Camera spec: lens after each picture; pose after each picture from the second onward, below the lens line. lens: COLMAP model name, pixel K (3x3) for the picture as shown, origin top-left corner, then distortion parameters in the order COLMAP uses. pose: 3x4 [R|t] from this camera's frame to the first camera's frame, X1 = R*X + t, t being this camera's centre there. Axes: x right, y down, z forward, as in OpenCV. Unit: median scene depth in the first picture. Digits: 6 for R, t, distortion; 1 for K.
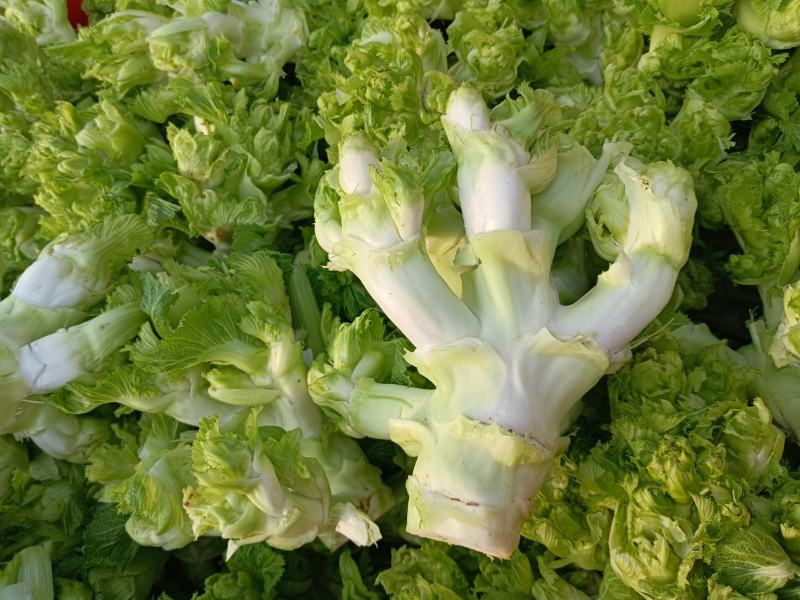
lens RADIAL K [[709.8, 0, 400.0], [0, 709.8, 300.0], [0, 0, 1]] dist [-0.001816, 0.007898]
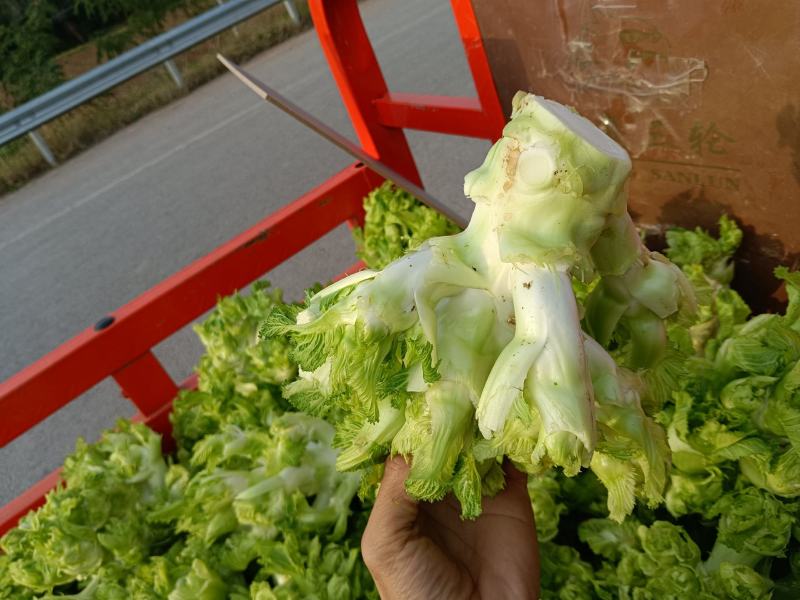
lens RADIAL K [[709.8, 0, 400.0], [0, 709.8, 300.0], [0, 0, 1]] dist [-0.001816, 0.007898]
pose [[0.993443, -0.100376, -0.054739, 0.009317], [0.070000, 0.912541, -0.402949, -0.177252], [0.090398, 0.396475, 0.913584, -0.160711]]
